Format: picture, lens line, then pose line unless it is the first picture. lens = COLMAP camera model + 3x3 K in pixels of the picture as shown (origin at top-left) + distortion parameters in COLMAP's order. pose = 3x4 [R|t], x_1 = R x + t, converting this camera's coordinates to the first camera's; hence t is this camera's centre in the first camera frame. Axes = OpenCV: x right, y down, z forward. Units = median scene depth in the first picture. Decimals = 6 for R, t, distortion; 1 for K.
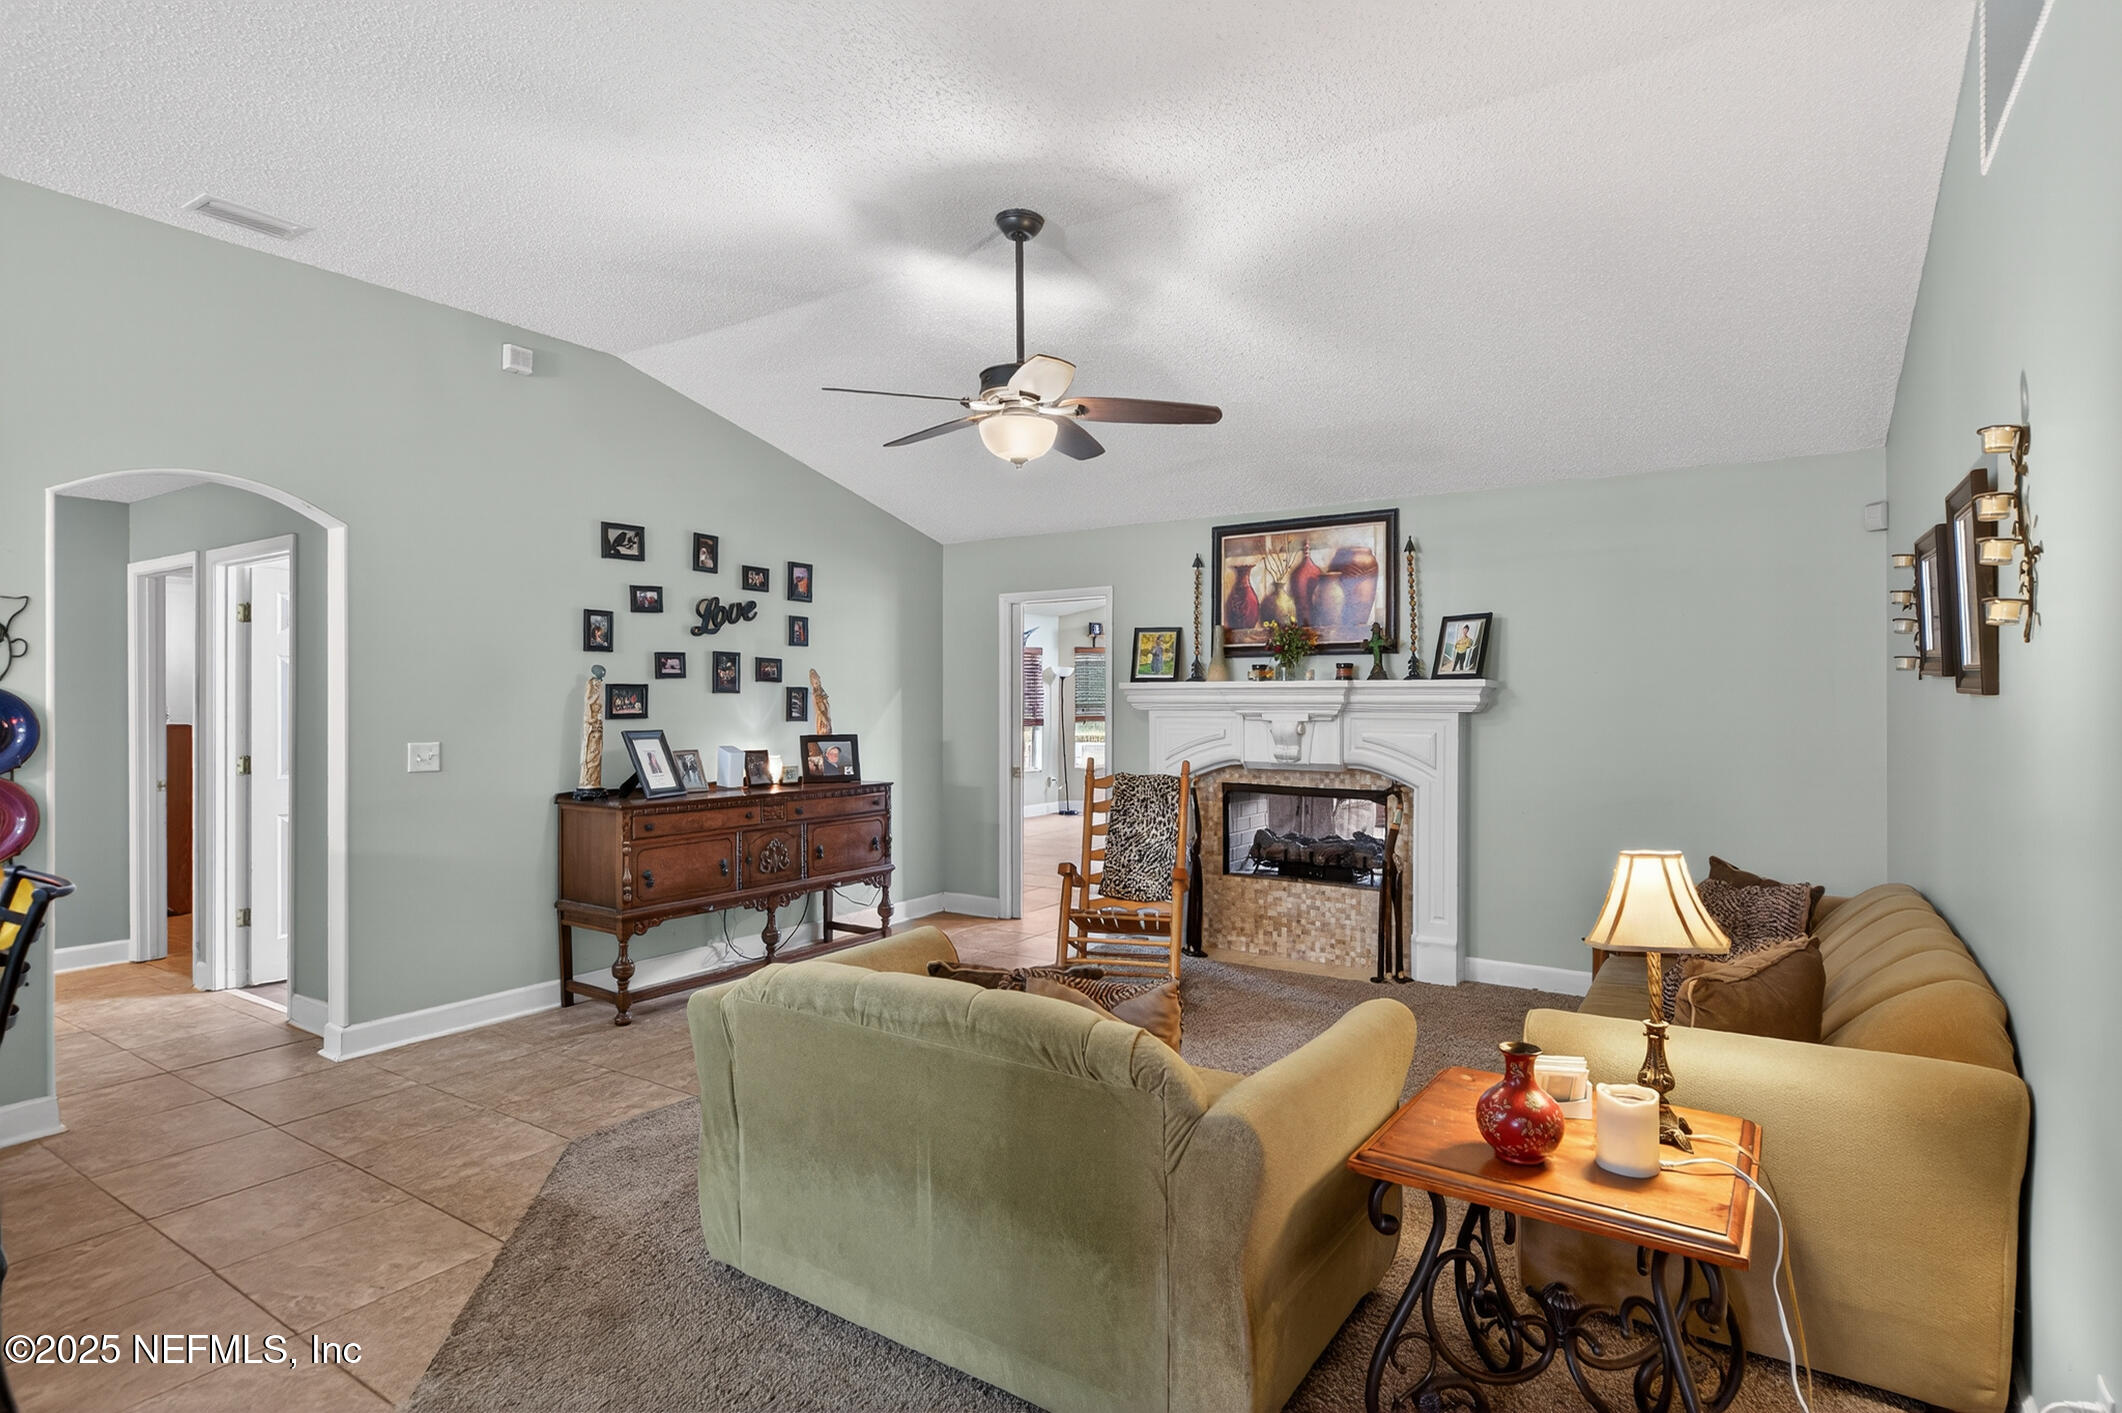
lens RADIAL K [[1096.8, 0, 1061.8], [0, 1096.8, 704.3], [0, 0, 1]] dist [0.001251, 0.000037]
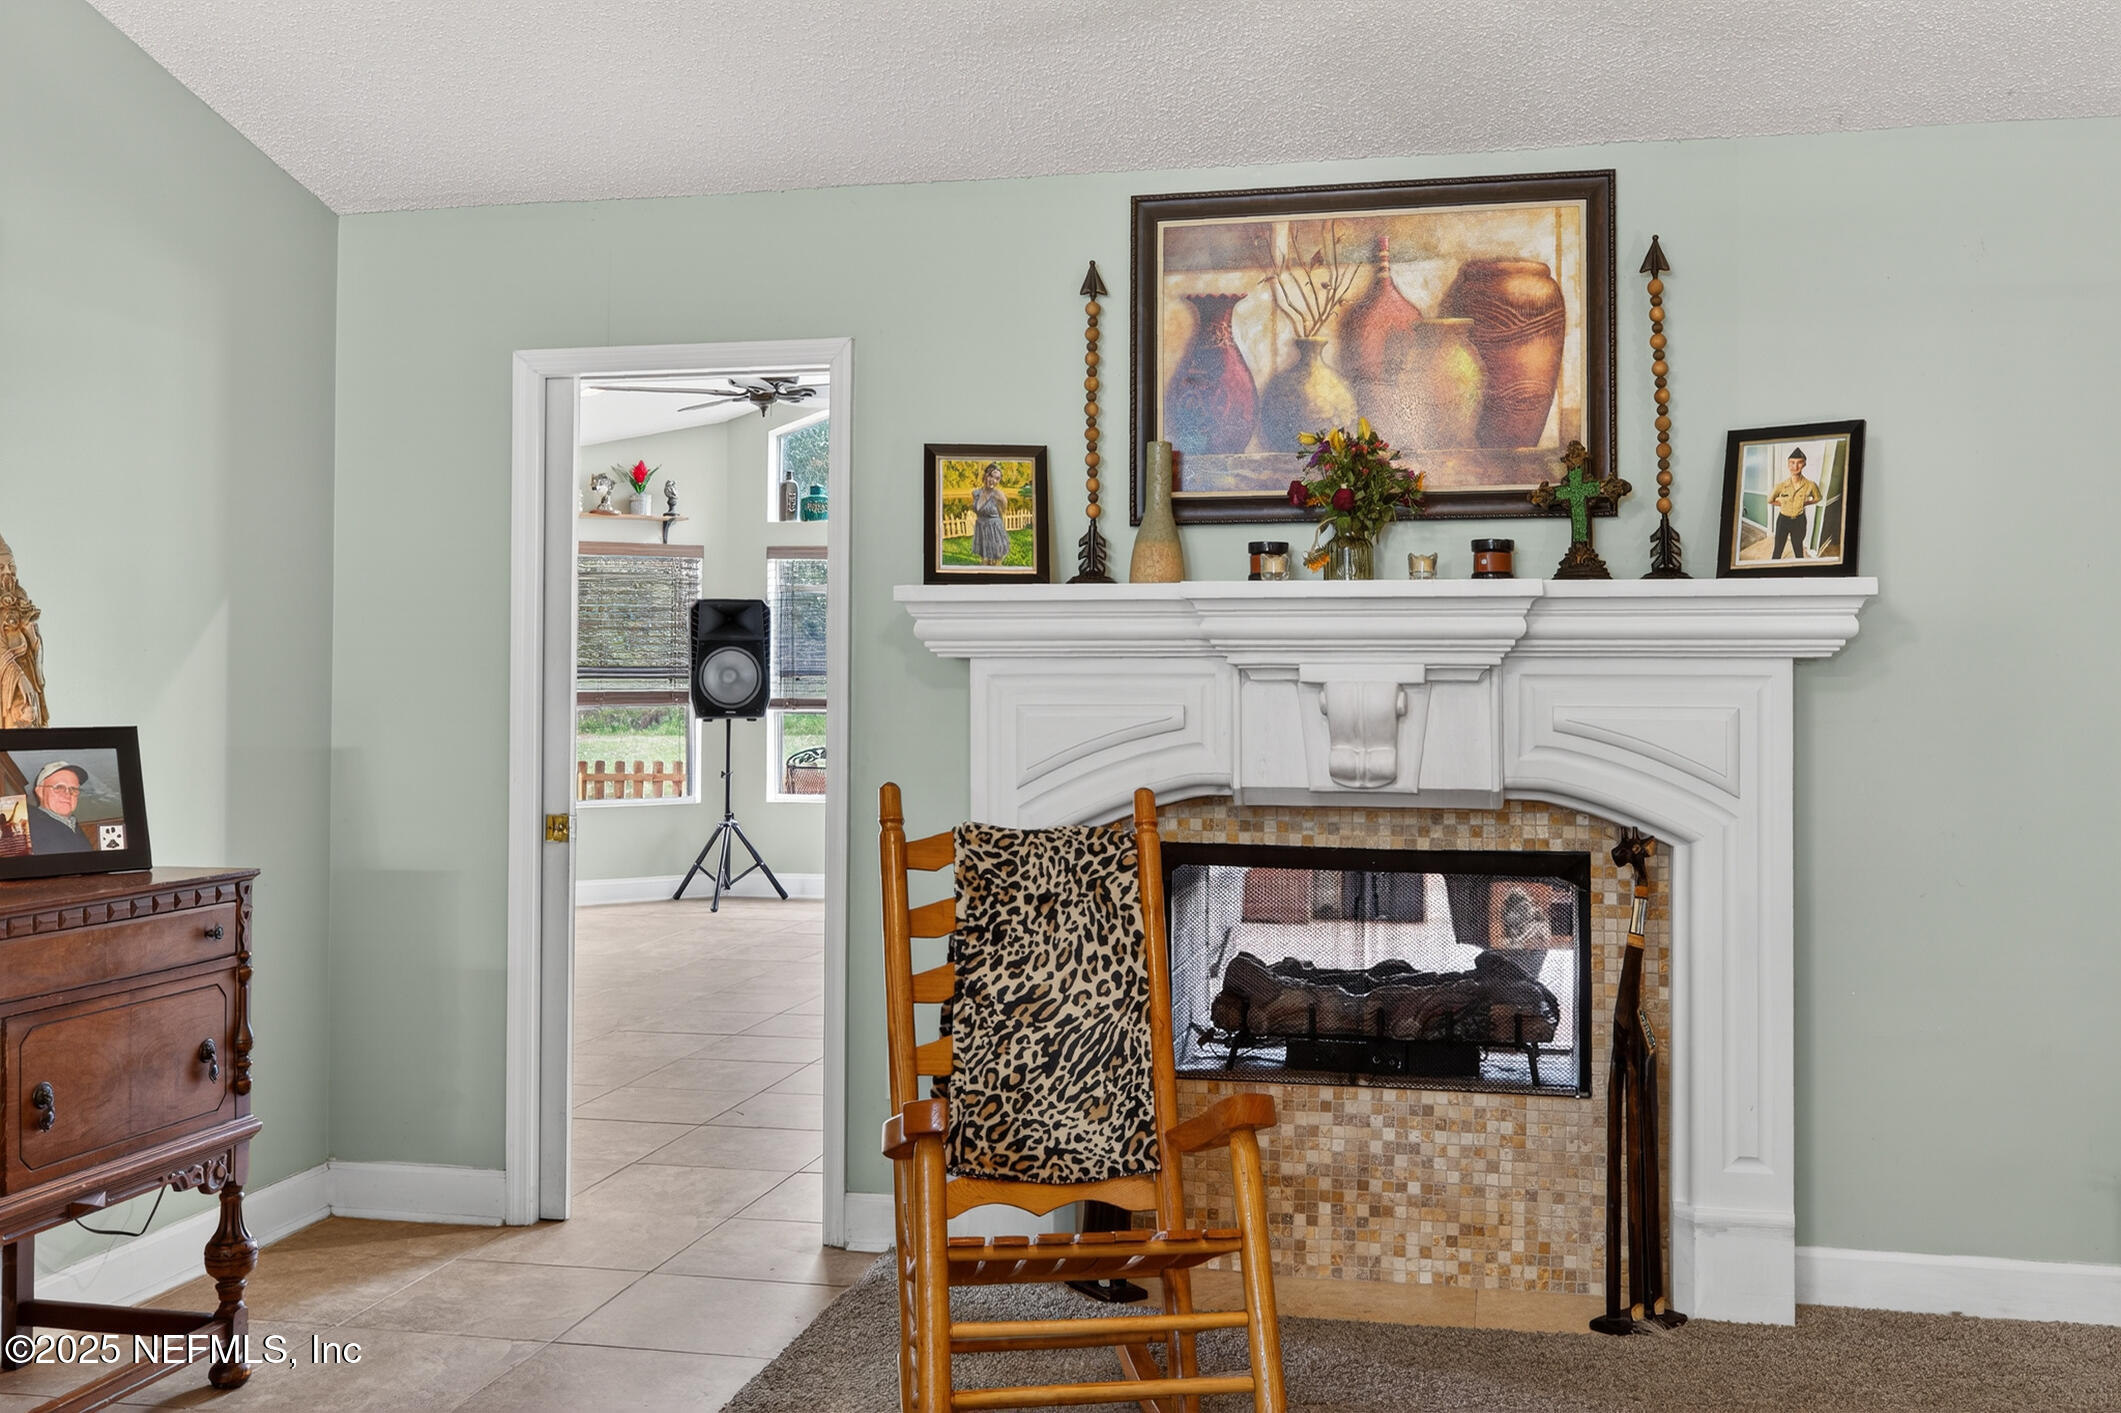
lens RADIAL K [[1997.2, 0, 1057.5], [0, 1997.2, 629.2], [0, 0, 1]] dist [-0.012182, 0.000000]
pose [[0.931066, 0.010470, 0.364701, -0.156226], [0.000382, 0.999560, -0.029671, 0.016918], [-0.364851, 0.027765, 0.930652, 0.360478]]
